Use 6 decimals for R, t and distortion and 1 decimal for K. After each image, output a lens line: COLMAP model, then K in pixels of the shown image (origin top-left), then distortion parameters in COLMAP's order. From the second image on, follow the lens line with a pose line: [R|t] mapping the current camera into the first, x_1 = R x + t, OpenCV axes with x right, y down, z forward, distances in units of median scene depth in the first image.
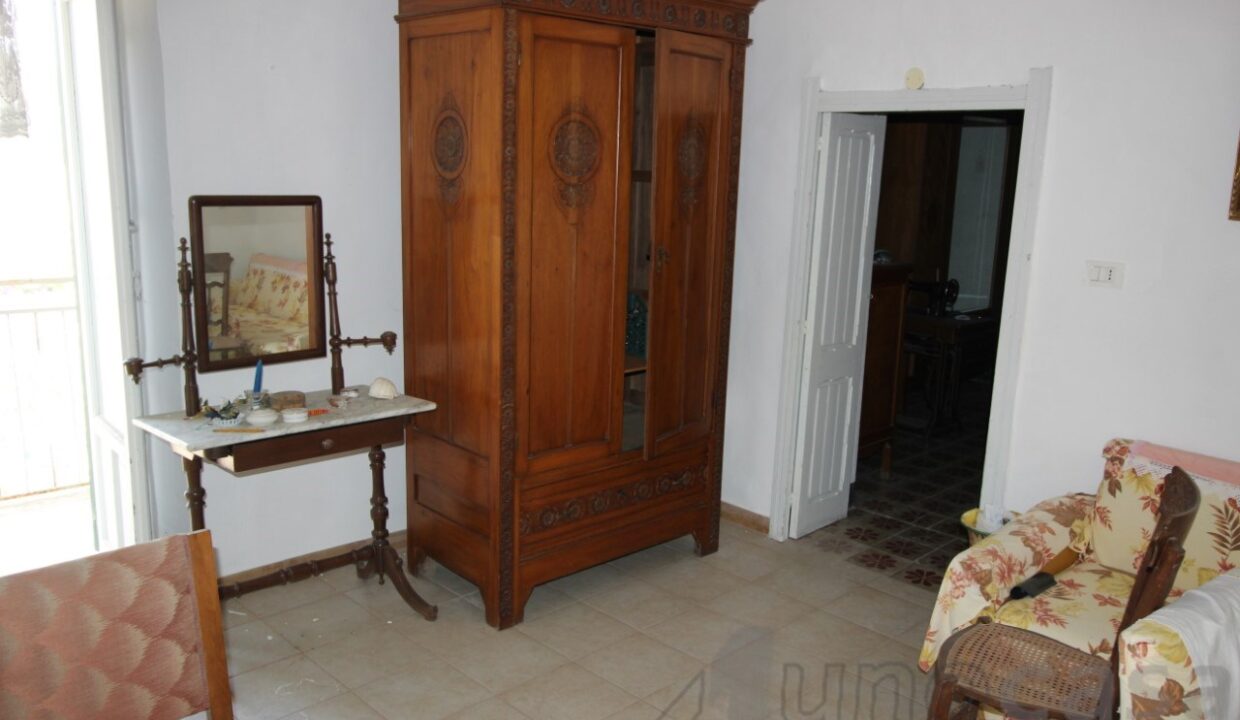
lens RADIAL K [[964.0, 0, 620.0], [0, 964.0, 361.9], [0, 0, 1]] dist [-0.010439, 0.011037]
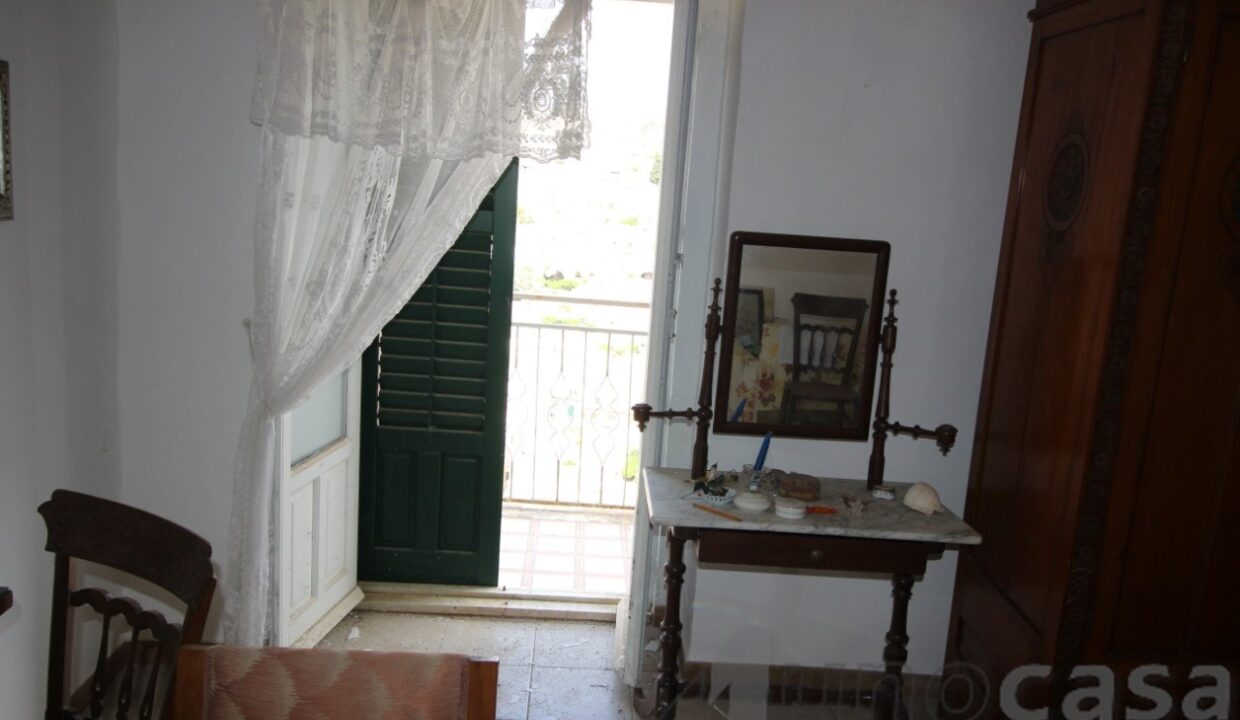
lens RADIAL K [[964.0, 0, 619.6], [0, 964.0, 356.2], [0, 0, 1]] dist [-0.010439, 0.011037]
pose [[0.742827, 0.144118, -0.653787, 0.059402], [-0.180182, 0.983559, 0.012091, -0.050290], [0.644781, 0.108819, 0.756582, 0.270286]]
